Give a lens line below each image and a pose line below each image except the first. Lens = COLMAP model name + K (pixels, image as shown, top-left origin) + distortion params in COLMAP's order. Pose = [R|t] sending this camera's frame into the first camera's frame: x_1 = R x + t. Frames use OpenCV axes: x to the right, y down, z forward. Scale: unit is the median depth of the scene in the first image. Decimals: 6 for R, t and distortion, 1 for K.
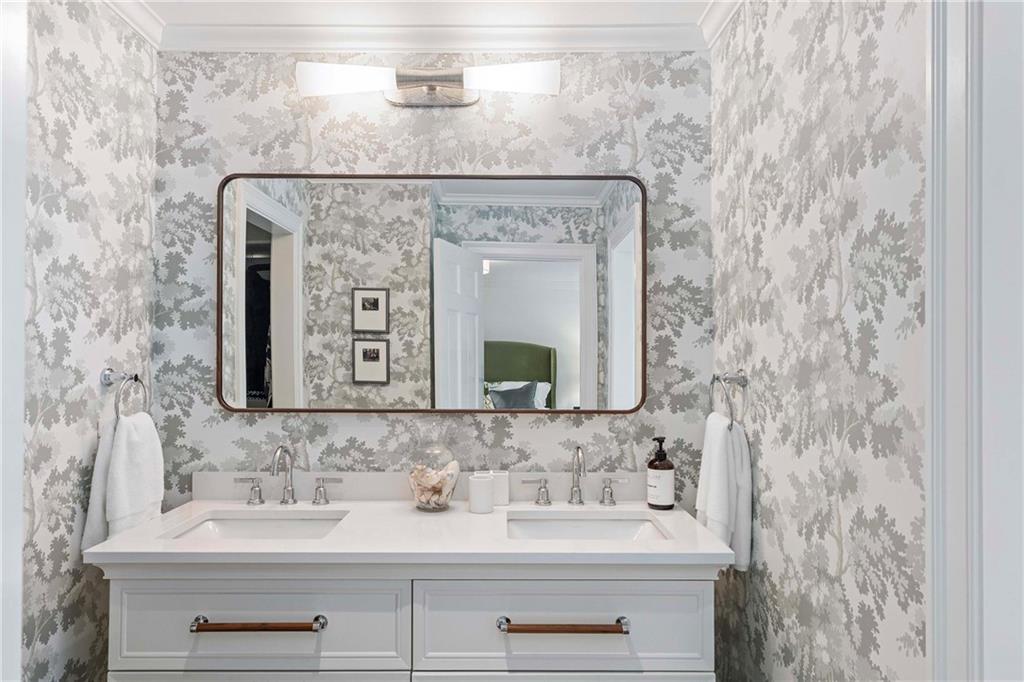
lens RADIAL K [[631.9, 0, 511.7], [0, 631.9, 358.6], [0, 0, 1]] dist [-0.075685, 0.042858]
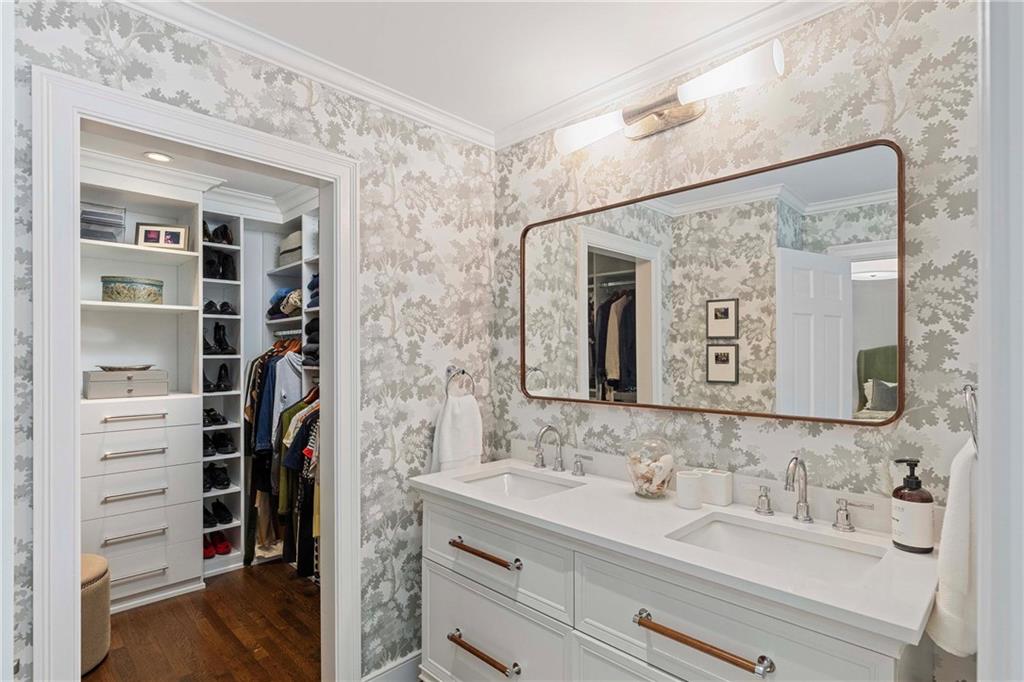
lens RADIAL K [[490.4, 0, 511.4], [0, 490.4, 364.0], [0, 0, 1]] dist [-0.058663, 0.010325]
pose [[0.692353, 0.007244, -0.721523, 0.299288], [-0.003900, 0.999973, 0.006296, 0.003046], [0.721549, -0.001545, 0.692362, 0.217090]]
